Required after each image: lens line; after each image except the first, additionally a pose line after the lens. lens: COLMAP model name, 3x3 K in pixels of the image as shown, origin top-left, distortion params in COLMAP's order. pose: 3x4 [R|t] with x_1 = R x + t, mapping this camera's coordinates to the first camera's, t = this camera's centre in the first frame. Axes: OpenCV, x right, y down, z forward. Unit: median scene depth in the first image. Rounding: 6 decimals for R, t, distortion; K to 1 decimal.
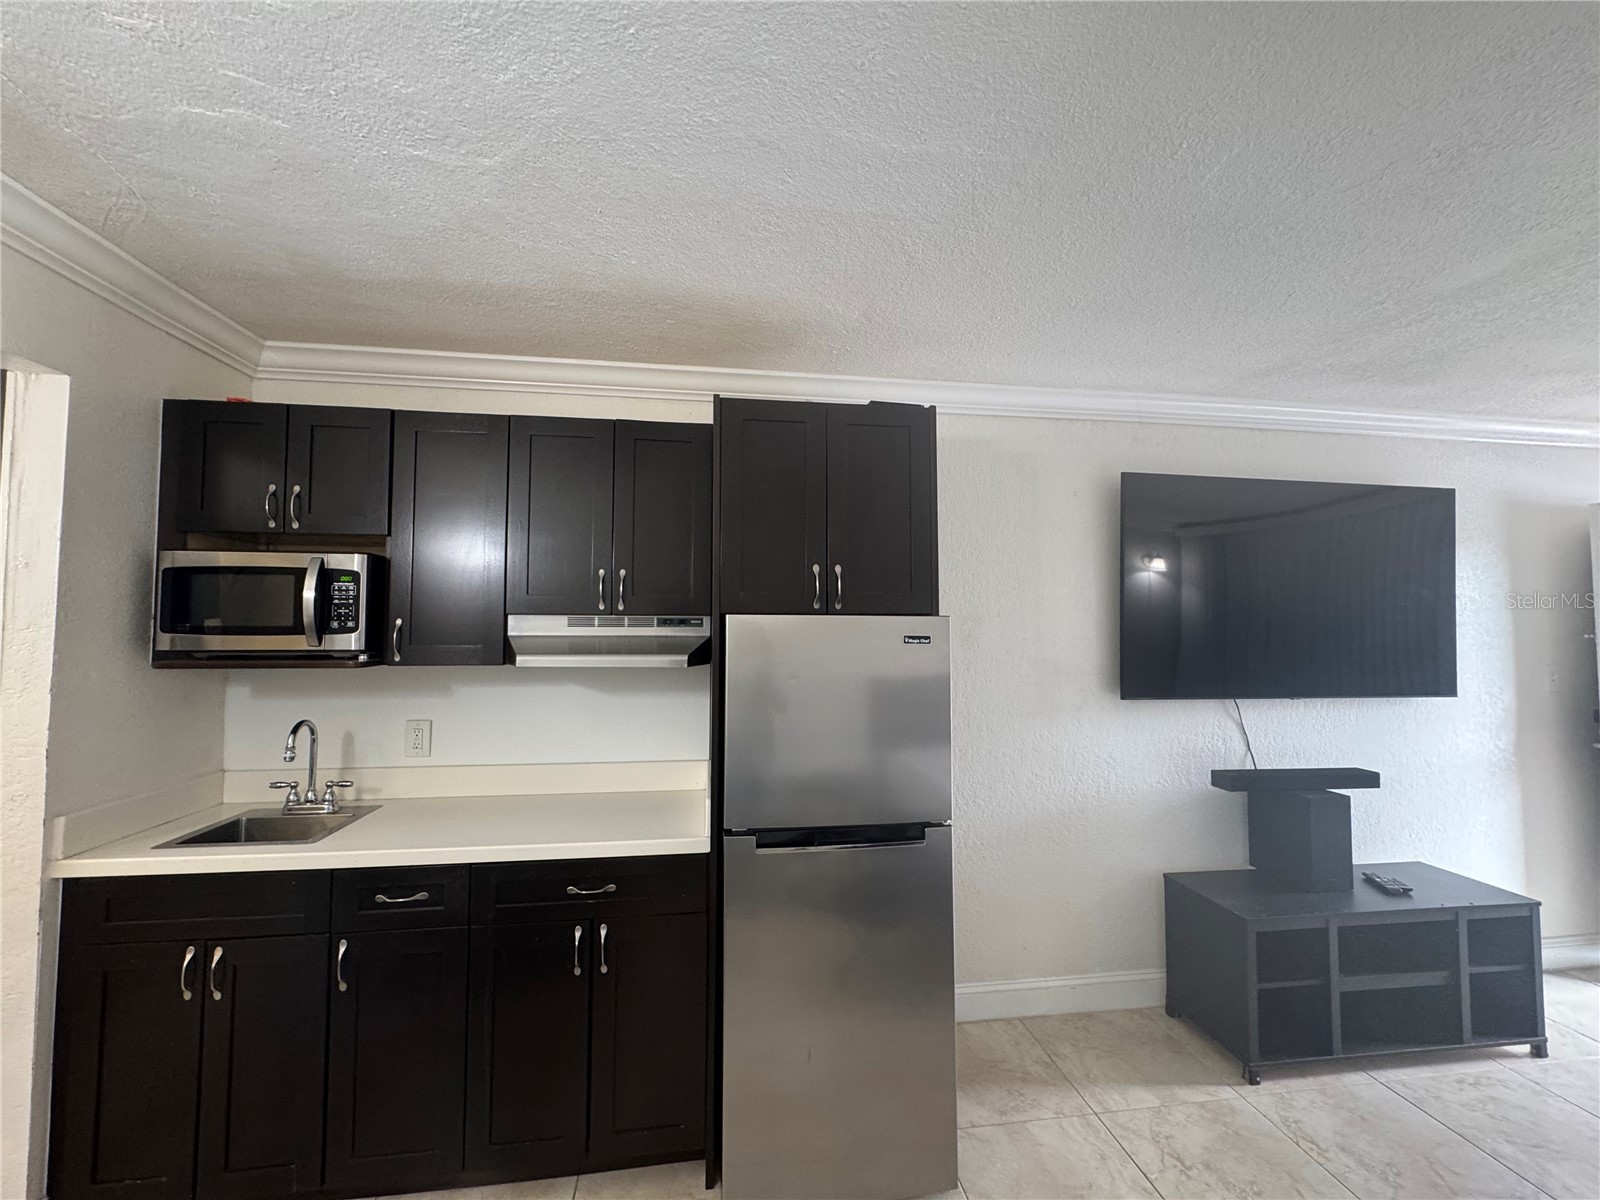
lens RADIAL K [[637.5, 0, 800.0], [0, 637.5, 600.0], [0, 0, 1]] dist [-0.000878, -0.000266]
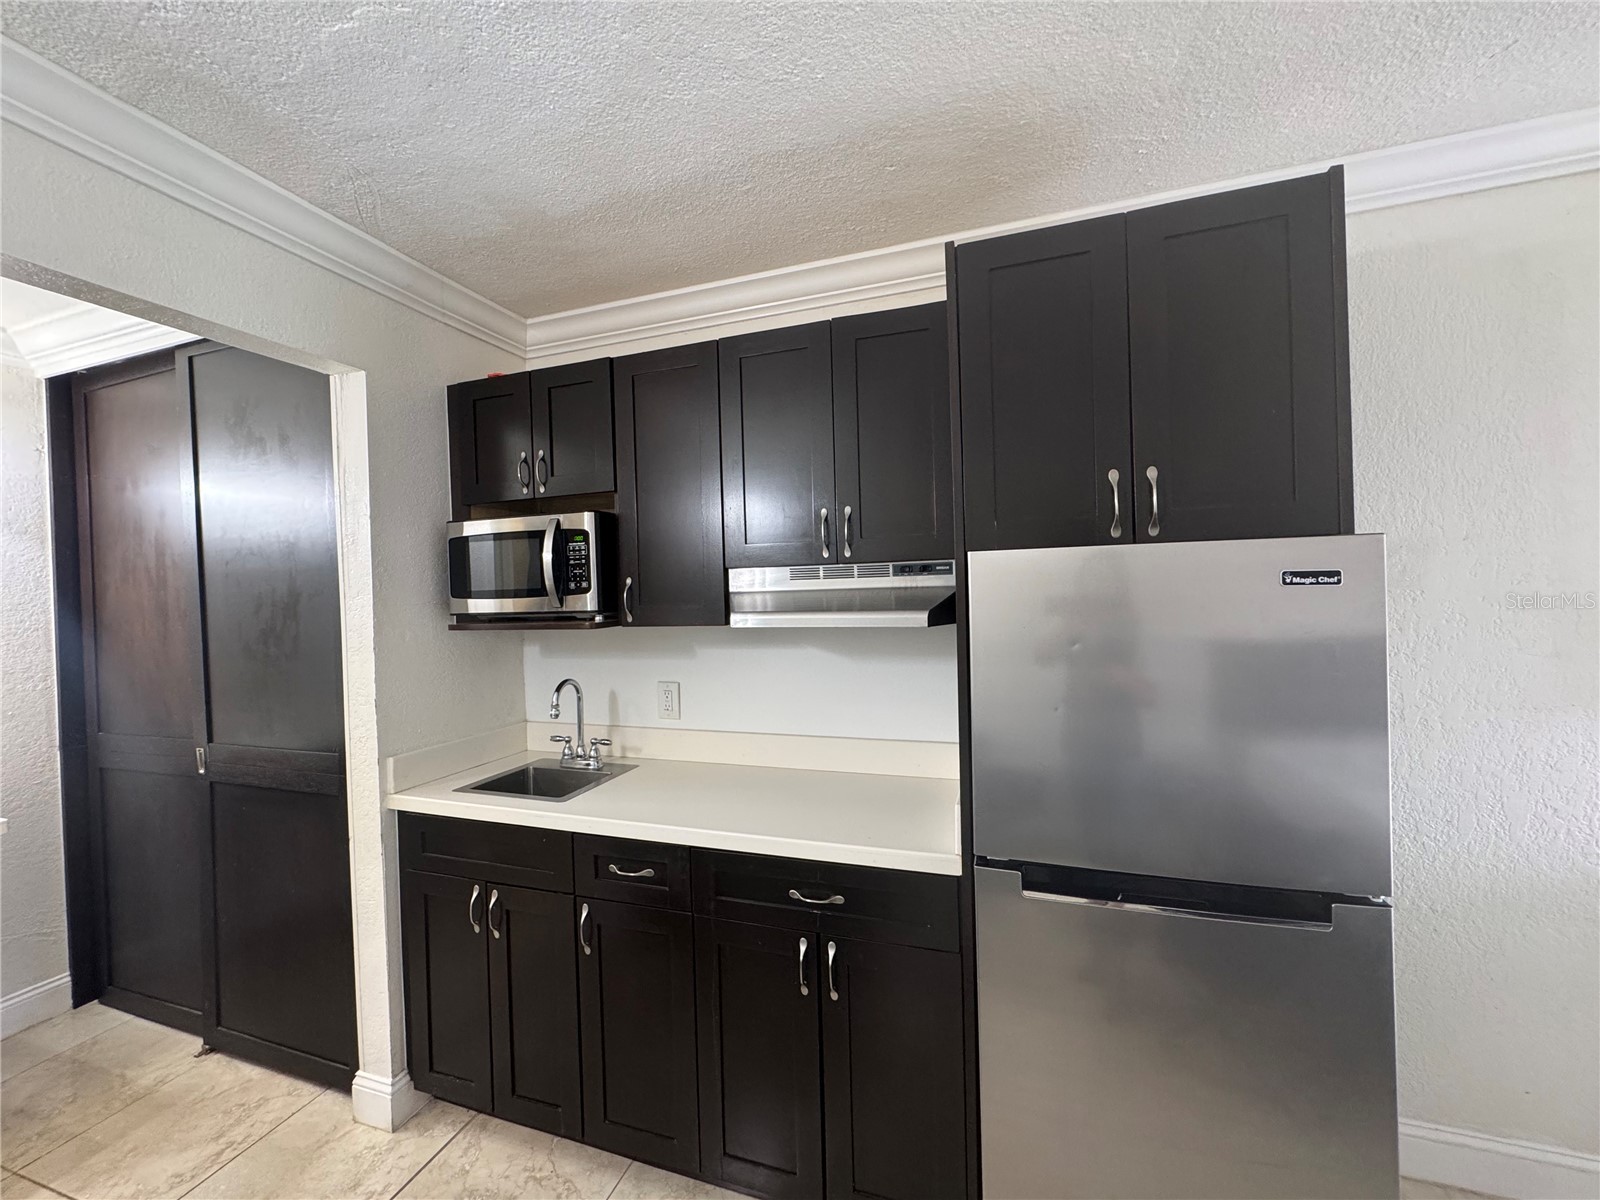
lens RADIAL K [[637.5, 0, 800.0], [0, 637.5, 600.0], [0, 0, 1]] dist [-0.000878, -0.000266]
pose [[0.893426, -0.022422, -0.448650, 0.028577], [0.050906, 0.997373, 0.051526, 0.027419], [0.446316, -0.068874, 0.892221, 0.266575]]
